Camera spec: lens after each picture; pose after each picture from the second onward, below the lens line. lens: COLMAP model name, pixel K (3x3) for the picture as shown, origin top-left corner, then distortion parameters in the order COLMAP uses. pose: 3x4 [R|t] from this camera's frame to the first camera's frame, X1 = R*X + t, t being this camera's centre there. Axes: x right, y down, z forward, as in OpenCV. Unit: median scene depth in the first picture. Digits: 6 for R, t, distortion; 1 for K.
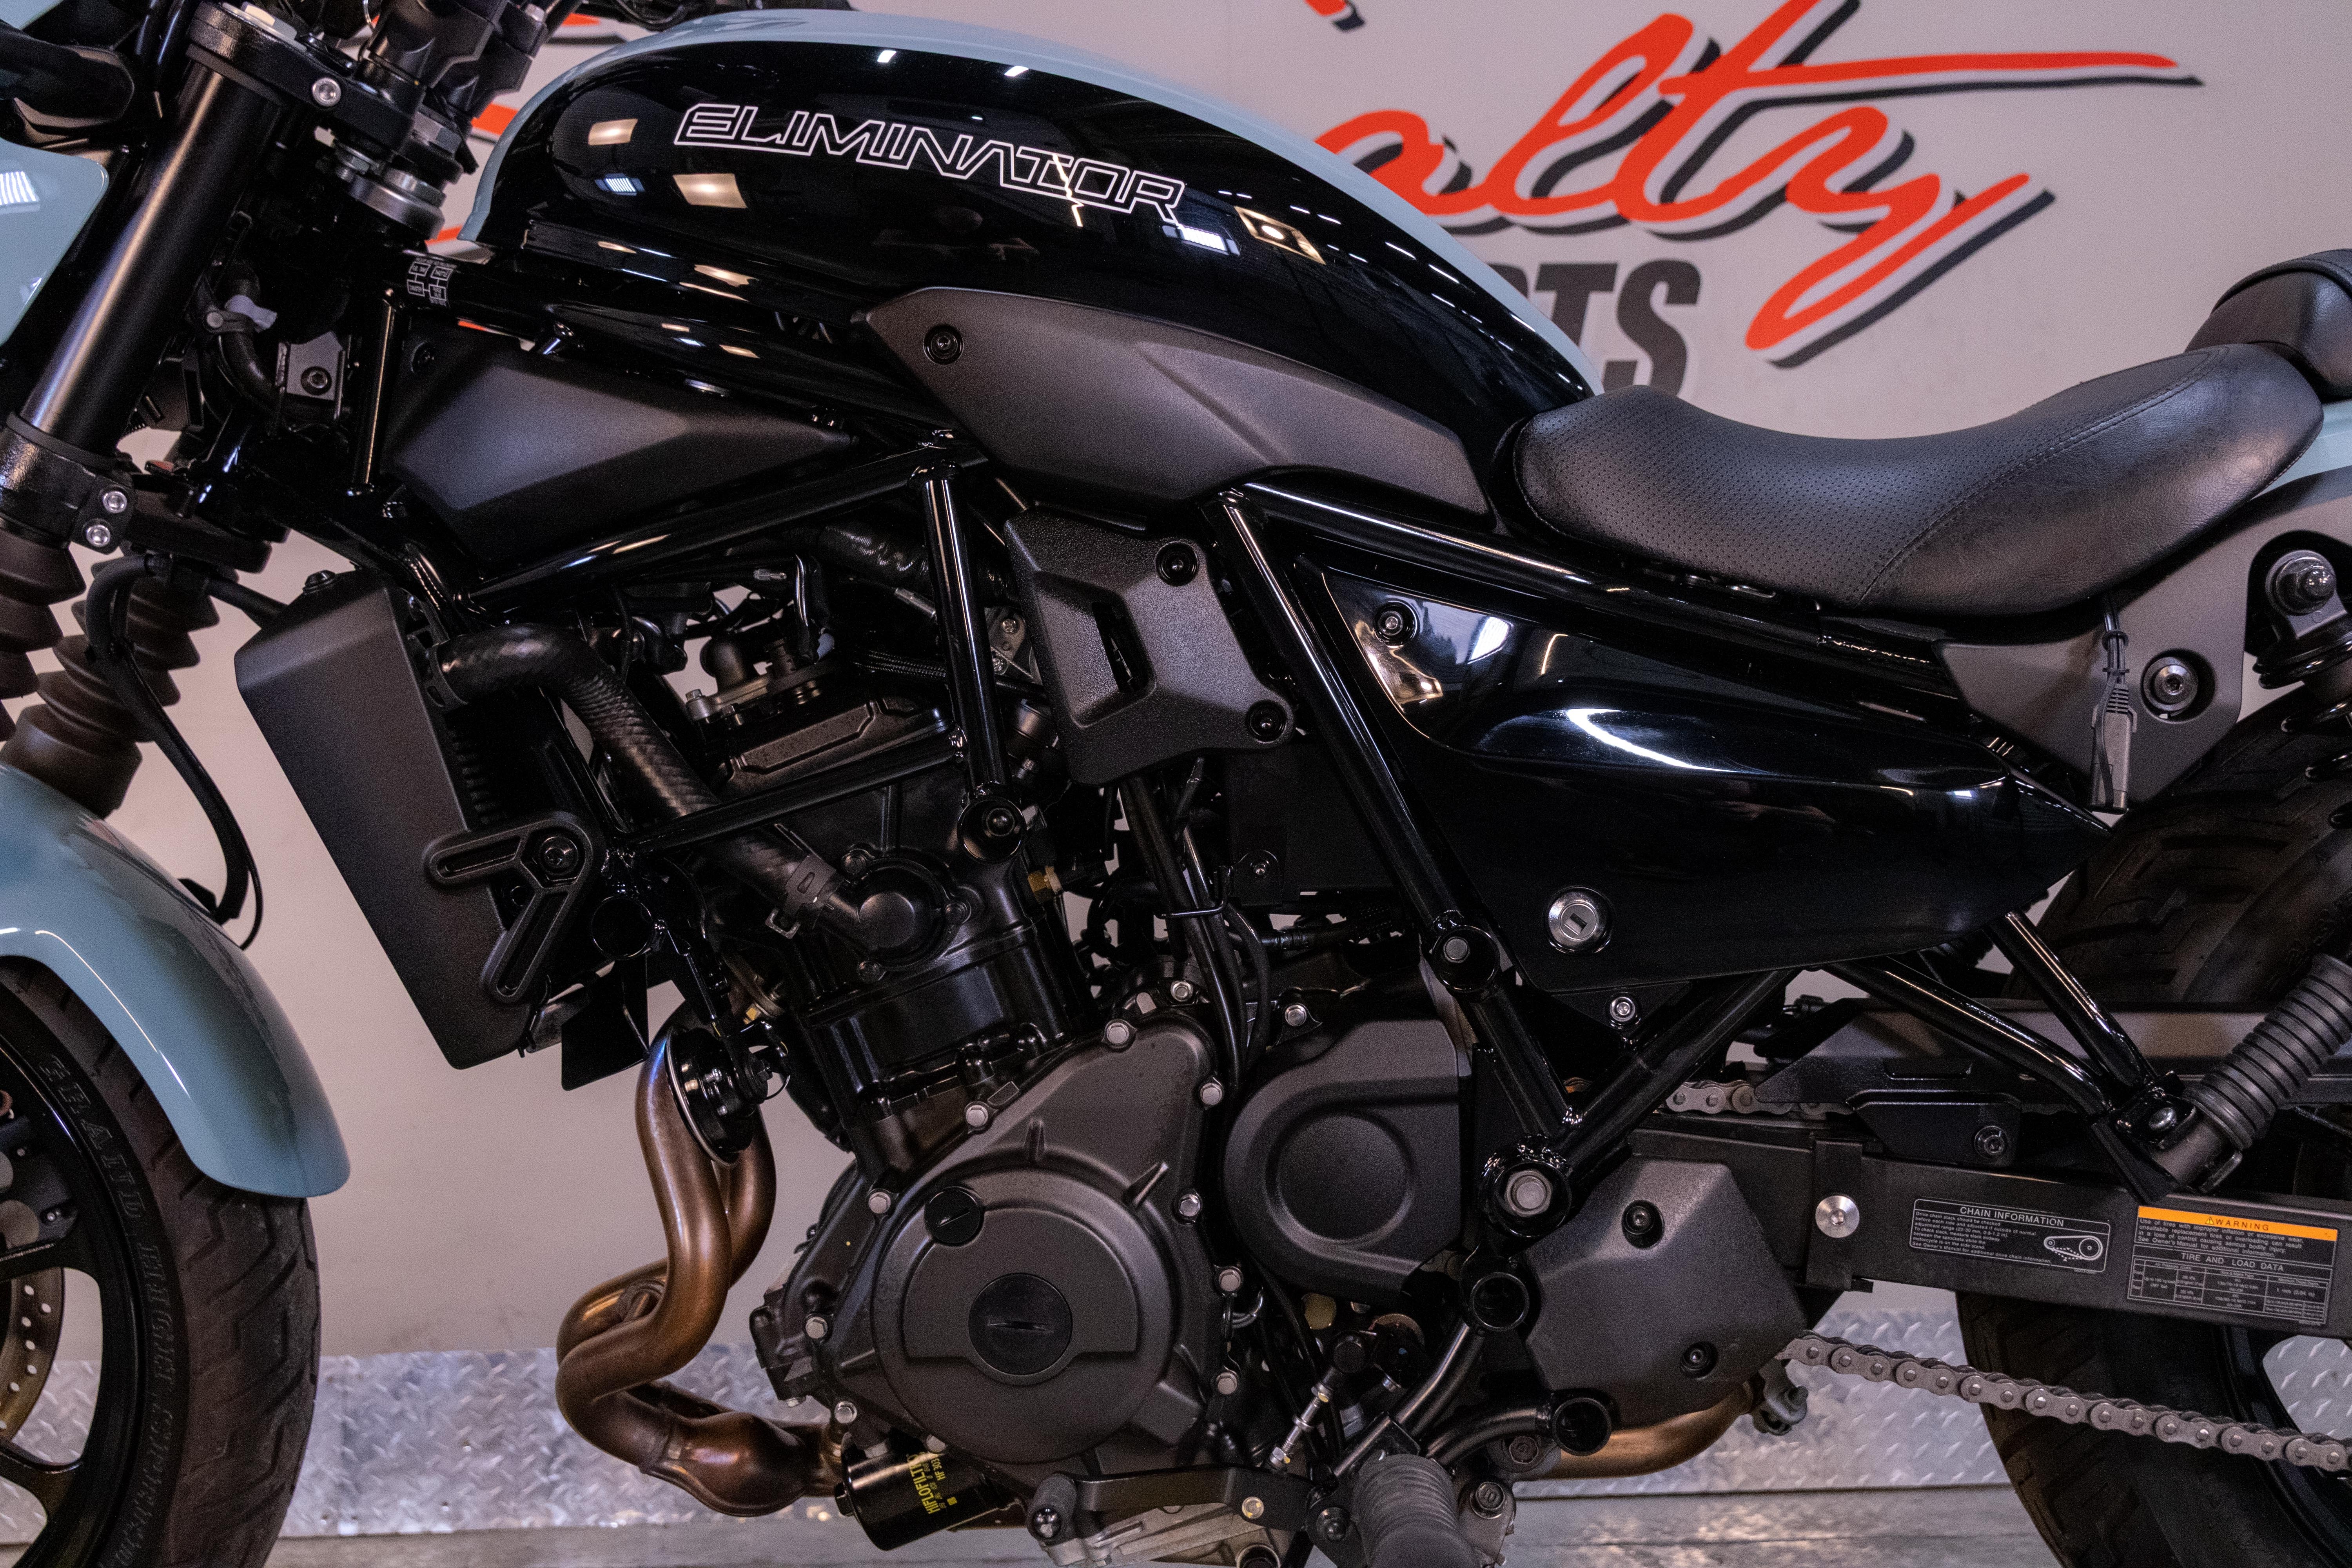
lens RADIAL K [[2386.3, 0, 1176.0], [0, 2386.3, 784.0], [0, 0, 1]] dist [0.026068, -0.034727]
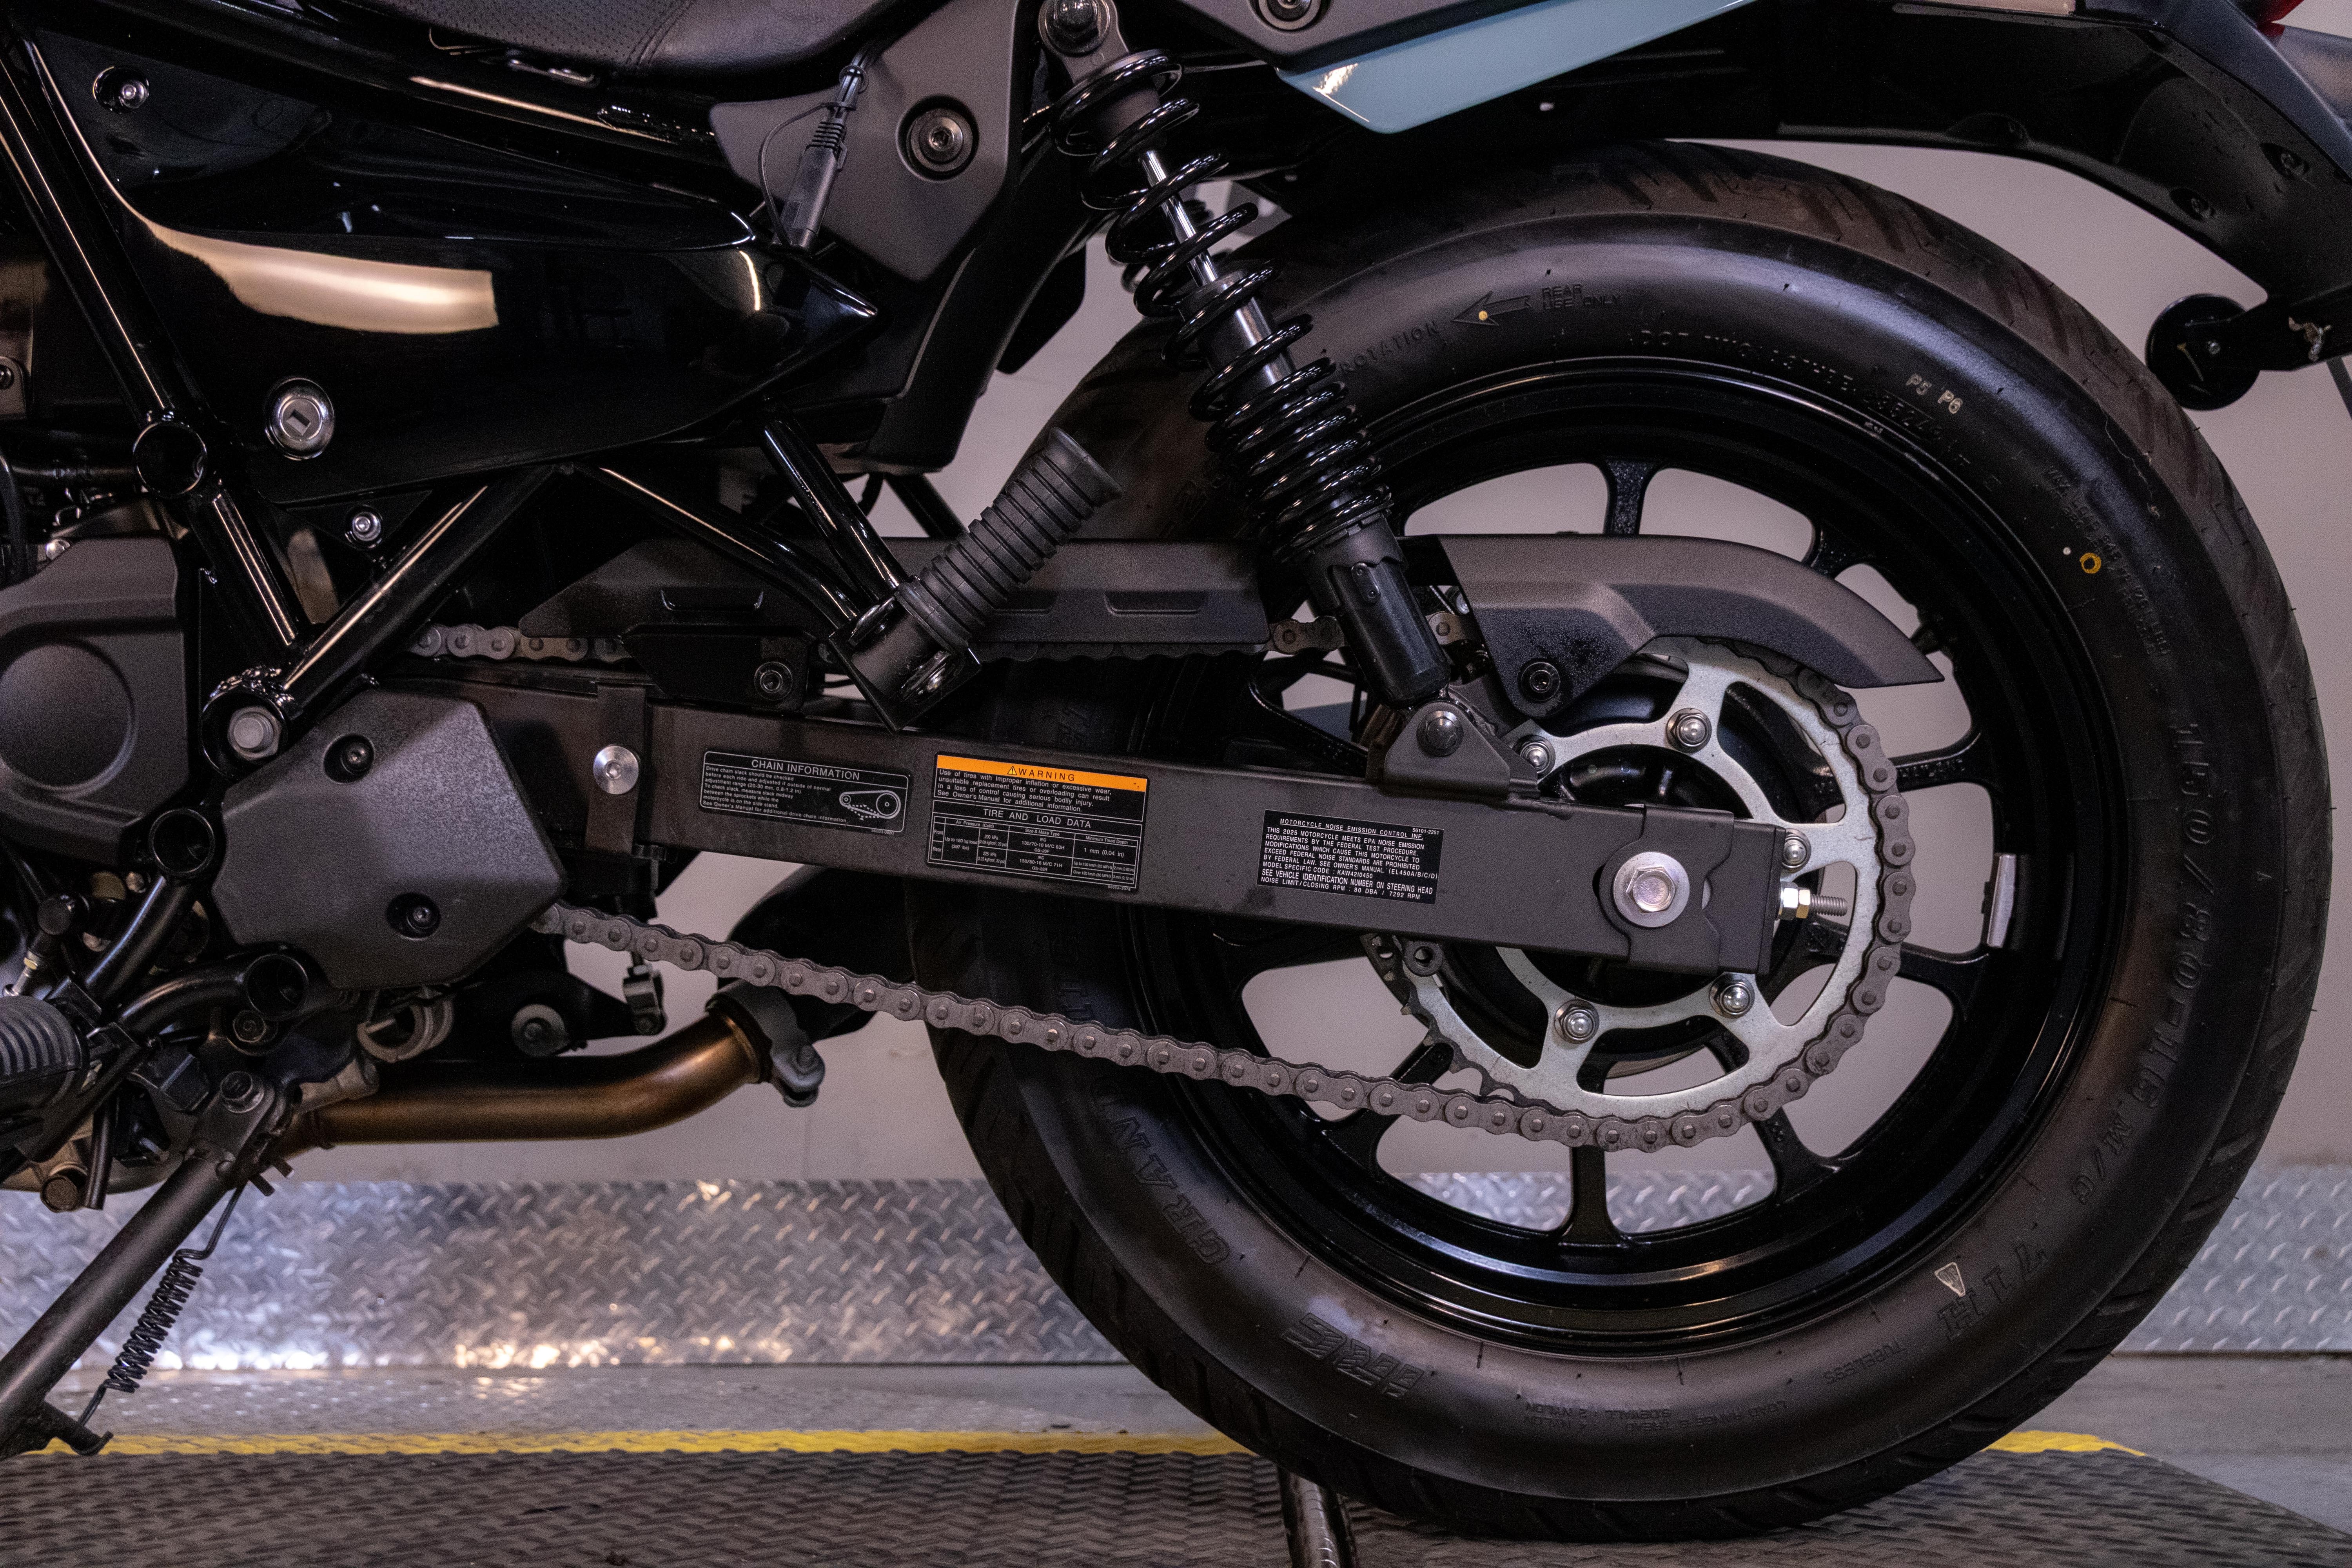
lens RADIAL K [[2391.3, 0, 1176.0], [0, 2391.3, 784.0], [0, 0, 1]] dist [-0.003607, 0.010474]
pose [[0.999355, 0.014593, -0.032818, 0.490190], [-0.014886, 0.999851, -0.008711, 0.182792], [0.032686, 0.009194, 0.999423, 0.123680]]
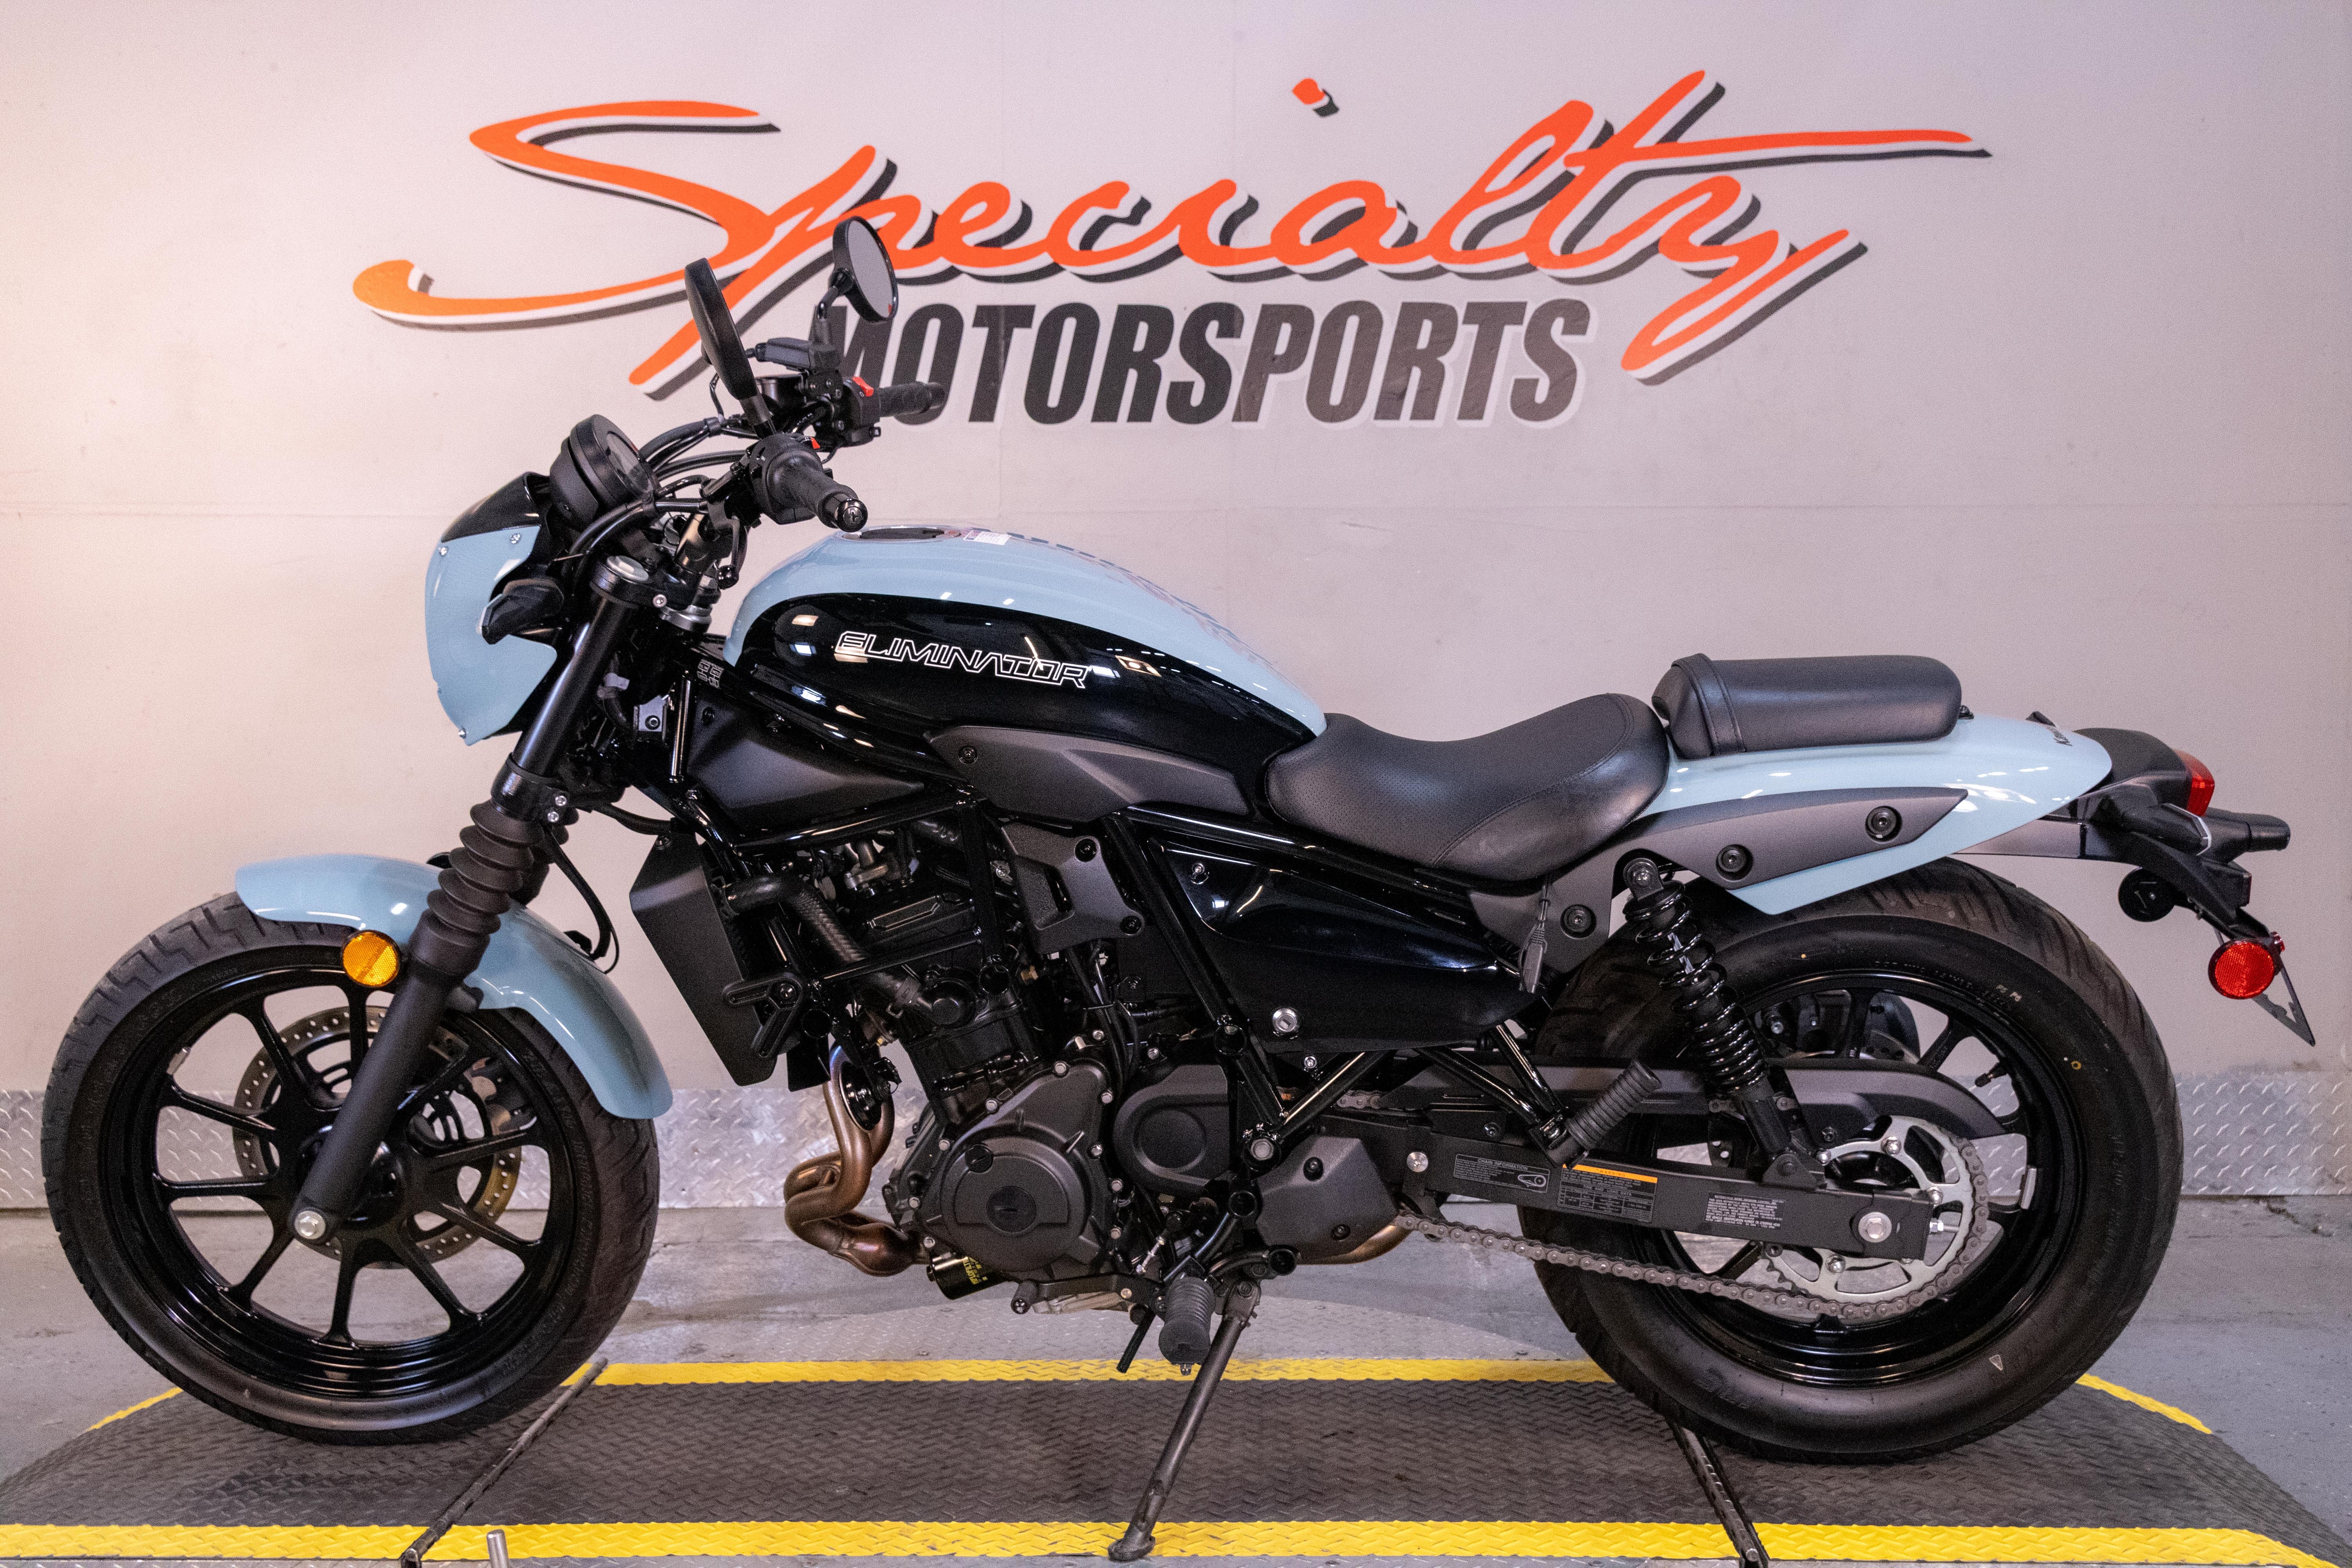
lens RADIAL K [[2386.3, 0, 1176.0], [0, 2386.3, 784.0], [0, 0, 1]] dist [0.026068, -0.034727]
pose [[0.998391, 0.013594, -0.055042, 0.172663], [-0.004111, 0.985632, 0.168858, -0.451720], [0.056547, -0.168360, 0.984102, -0.896025]]
